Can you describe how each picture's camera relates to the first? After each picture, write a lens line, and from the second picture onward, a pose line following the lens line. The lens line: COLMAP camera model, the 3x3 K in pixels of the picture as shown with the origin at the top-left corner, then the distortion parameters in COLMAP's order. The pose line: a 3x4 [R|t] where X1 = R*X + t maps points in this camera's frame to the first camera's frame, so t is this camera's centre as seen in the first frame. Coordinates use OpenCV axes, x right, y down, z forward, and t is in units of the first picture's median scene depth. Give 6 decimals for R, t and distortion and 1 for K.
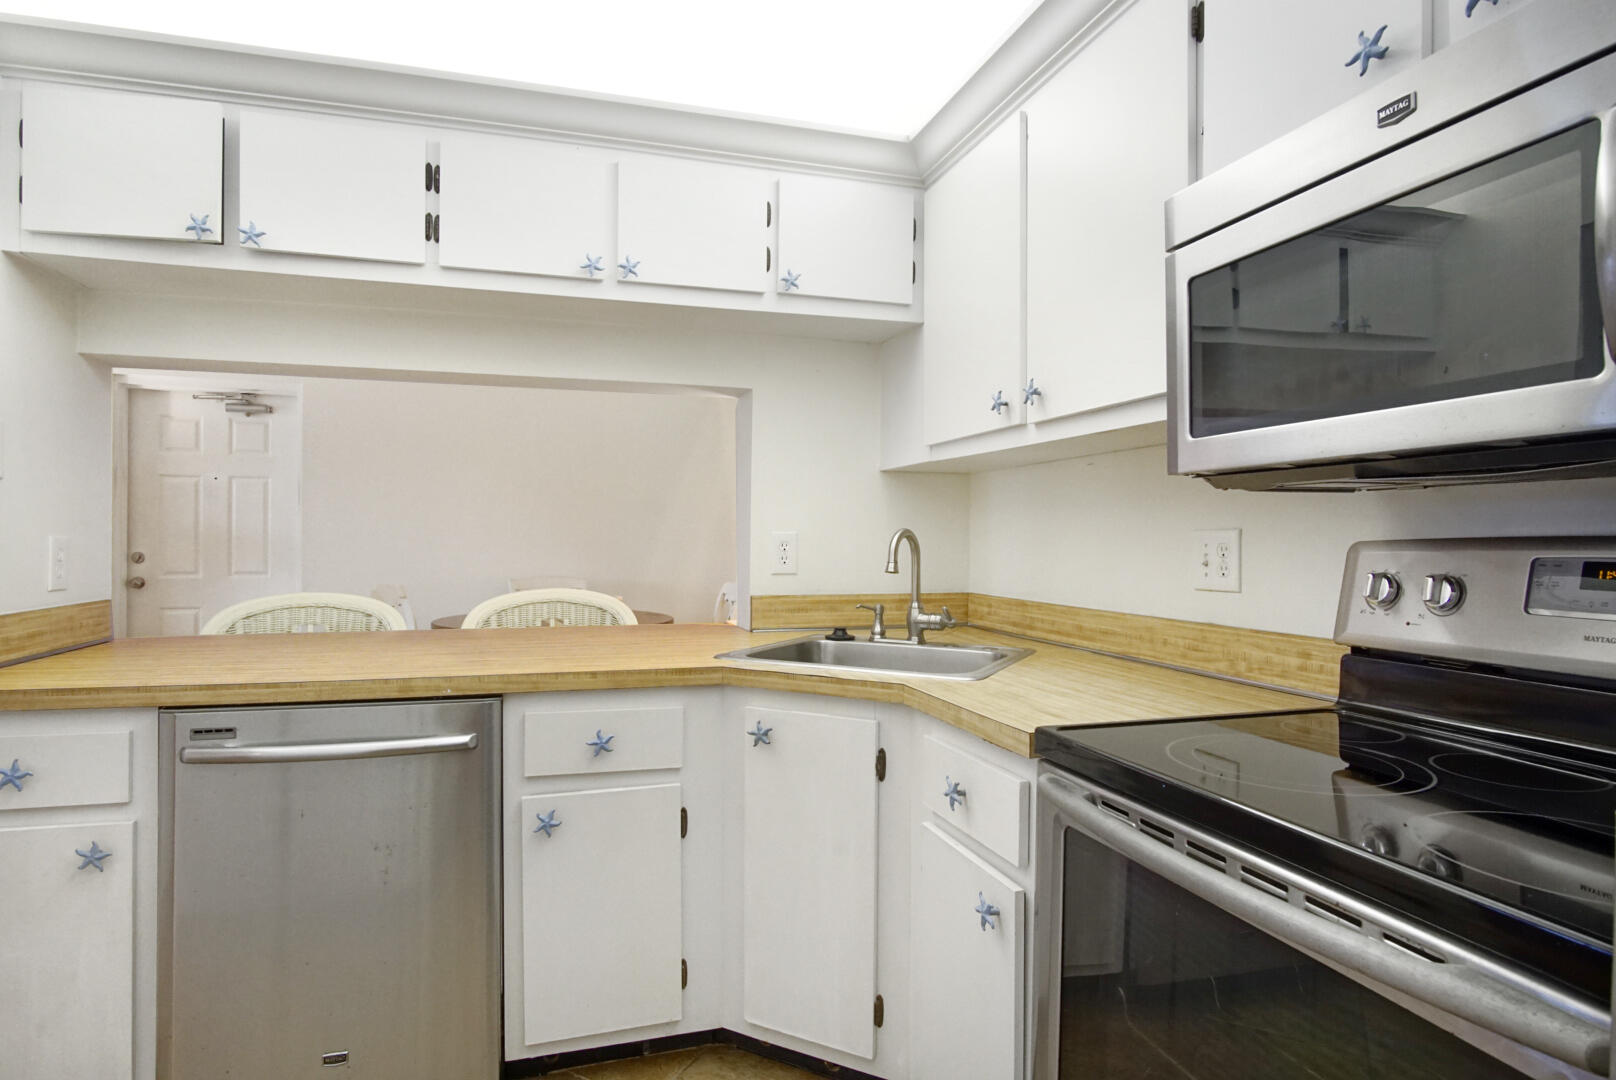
lens RADIAL K [[971.6, 0, 808.1], [0, 971.6, 542.5], [0, 0, 1]] dist [-0.003269, -0.000450]
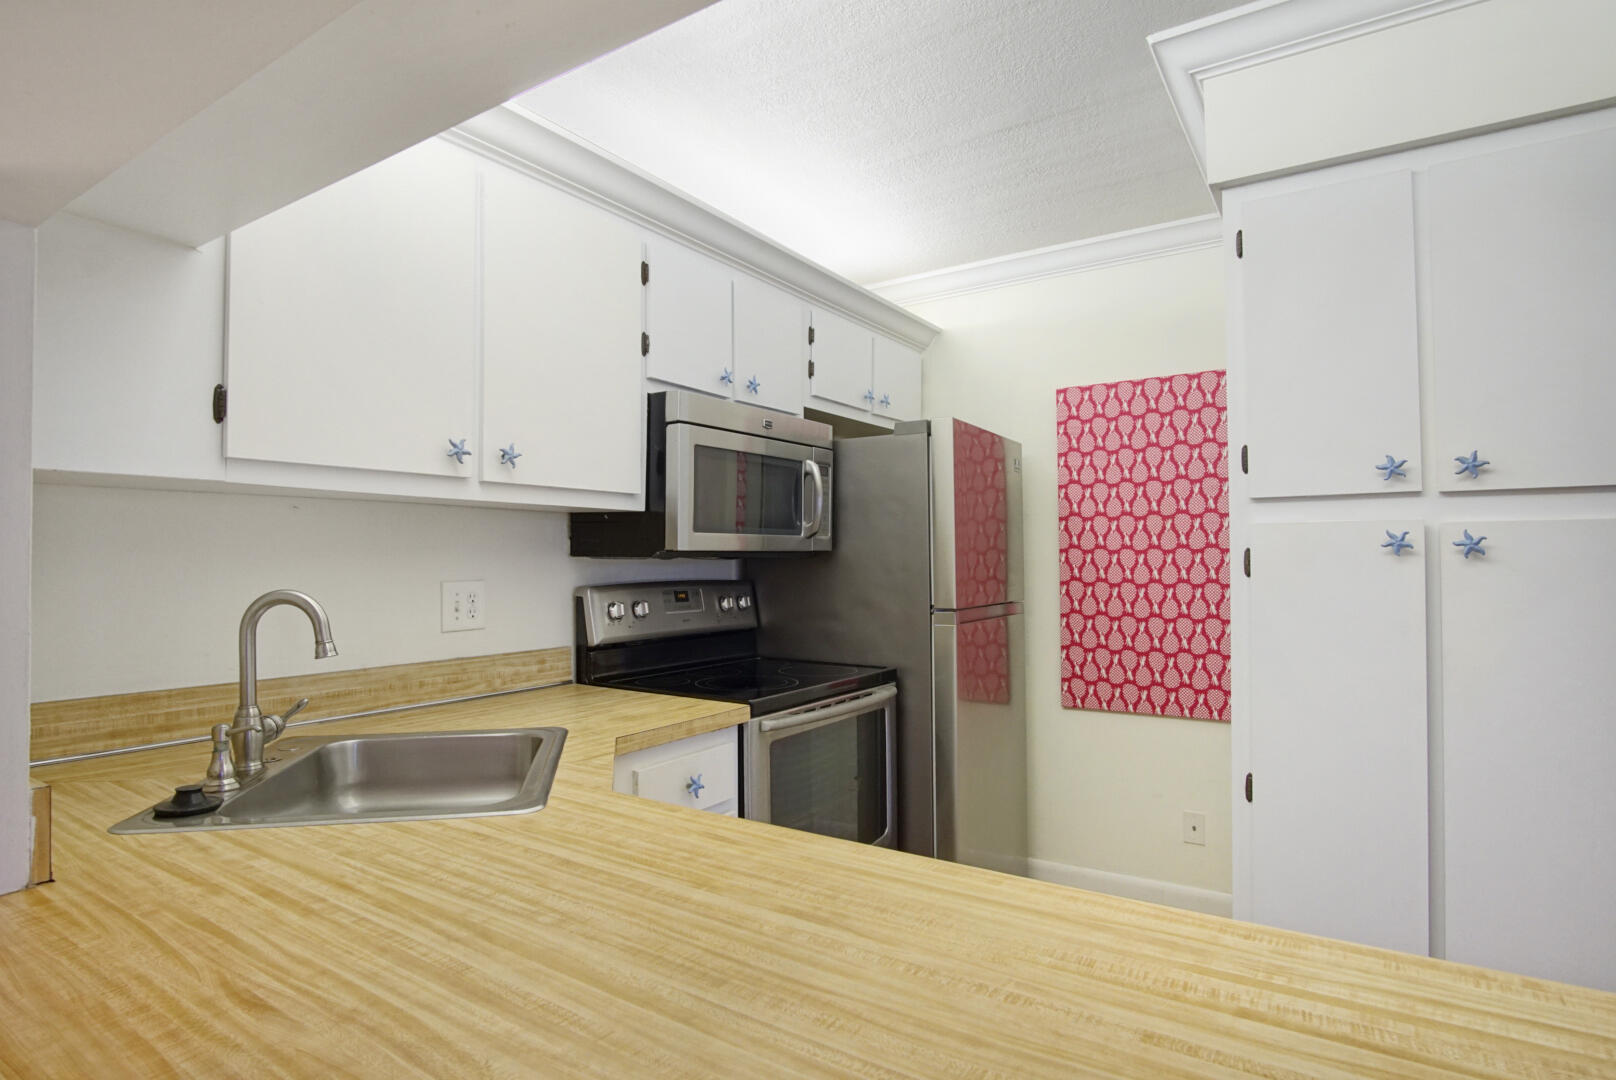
lens RADIAL K [[865.2, 0, 804.9], [0, 865.2, 539.8], [0, 0, 1]] dist [-0.003261, -0.000735]
pose [[-0.633211, 0.014295, 0.773847, -0.712546], [0.005190, 0.999885, -0.014223, -0.048224], [-0.773962, -0.004990, -0.633212, 1.360841]]
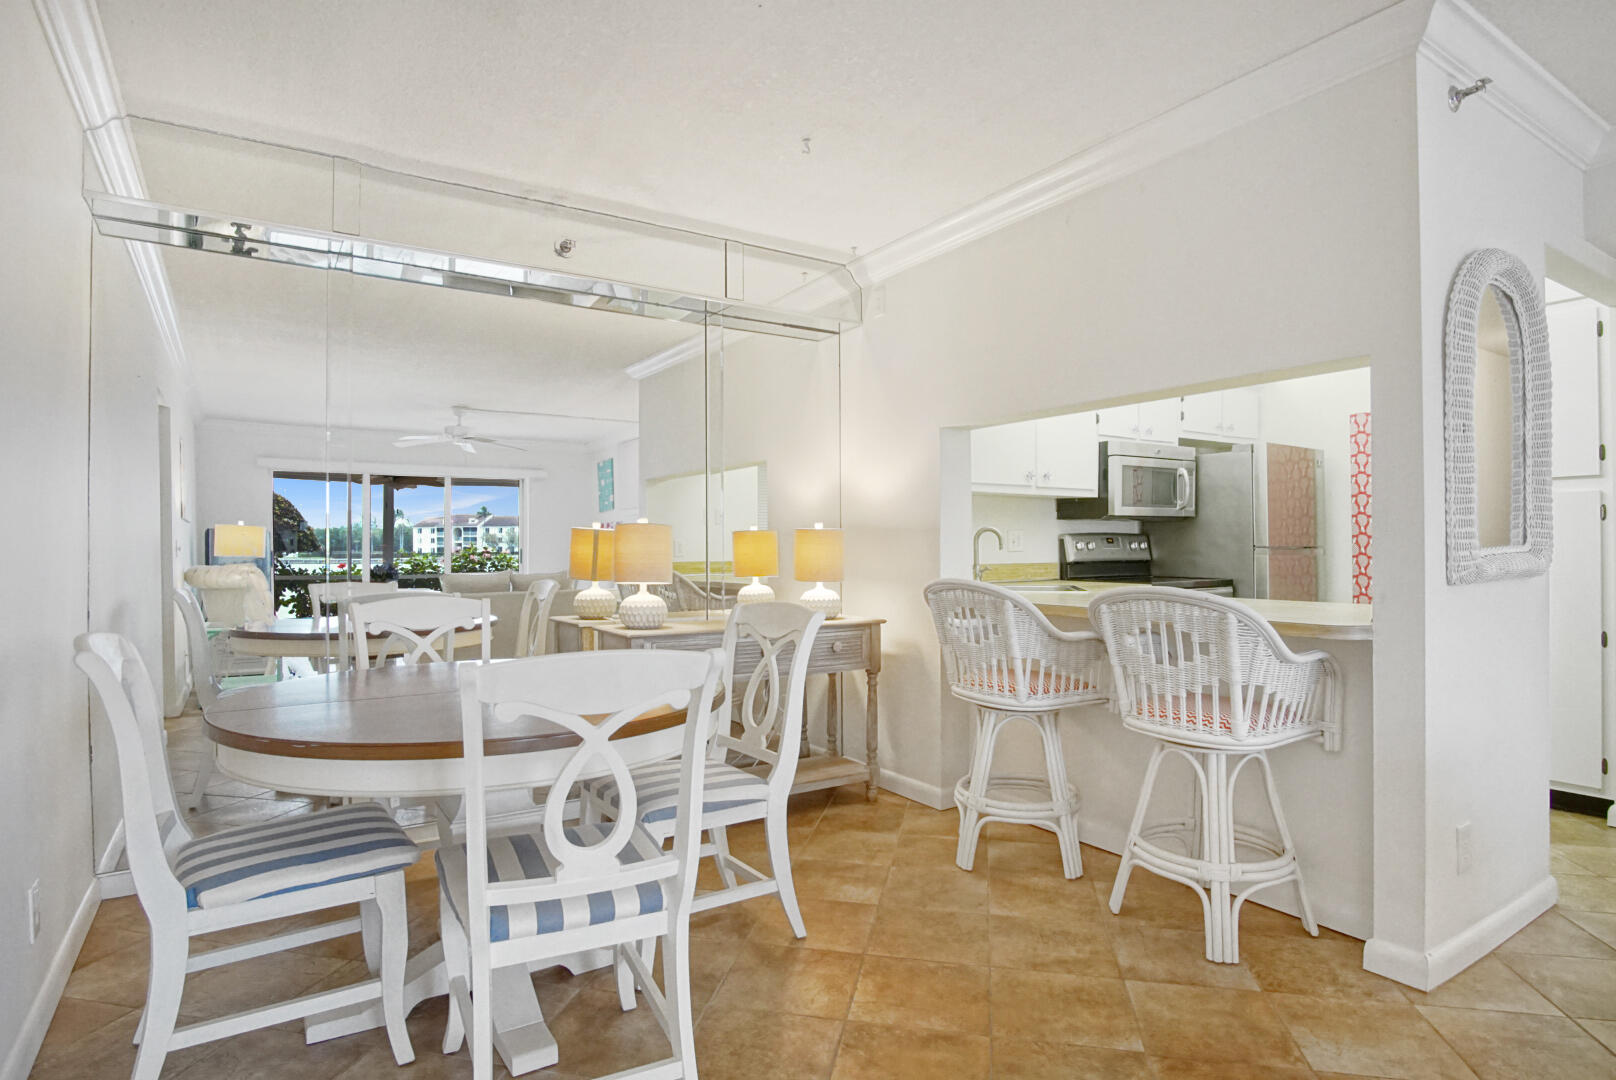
lens RADIAL K [[865.2, 0, 809.9], [0, 865.2, 541.6], [0, 0, 1]] dist [-0.003261, -0.000735]
pose [[-0.279547, 0.001561, 0.960131, -1.852759], [0.009601, 0.999953, 0.001170, 0.013967], [-0.960084, 0.009545, -0.279549, 2.298940]]
